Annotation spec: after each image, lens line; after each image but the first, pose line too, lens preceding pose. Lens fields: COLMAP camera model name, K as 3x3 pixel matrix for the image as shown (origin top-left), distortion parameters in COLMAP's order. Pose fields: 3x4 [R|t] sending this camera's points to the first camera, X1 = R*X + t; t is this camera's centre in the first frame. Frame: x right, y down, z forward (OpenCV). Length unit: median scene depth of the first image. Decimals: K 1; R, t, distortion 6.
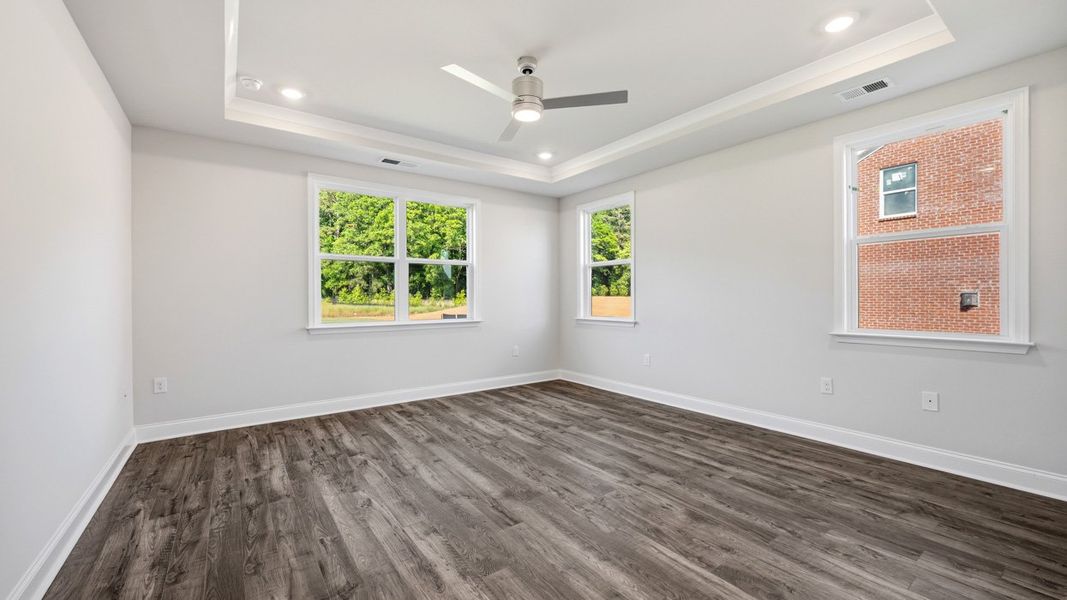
lens RADIAL K [[481.5, 0, 534.5], [0, 481.5, 306.8], [0, 0, 1]] dist [0.000102, -0.000009]
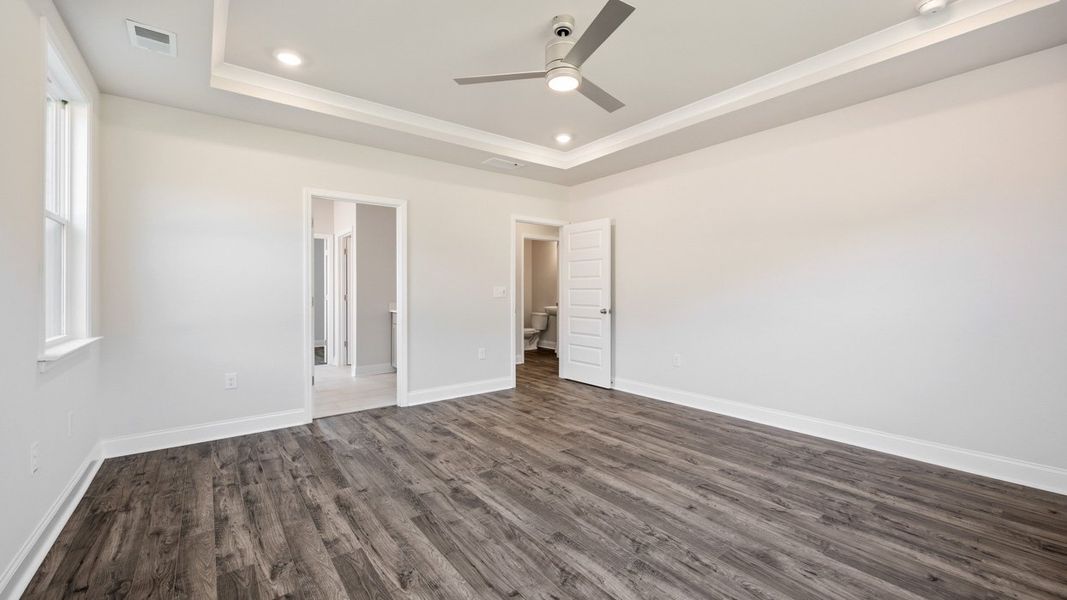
lens RADIAL K [[421.7, 0, 536.0], [0, 421.7, 304.0], [0, 0, 1]] dist [-0.001385, -0.000270]
pose [[-0.999479, 0.008786, -0.031066, 0.063059], [0.007277, 0.998805, 0.048336, -0.034181], [0.031454, 0.048084, -0.998348, 1.807284]]
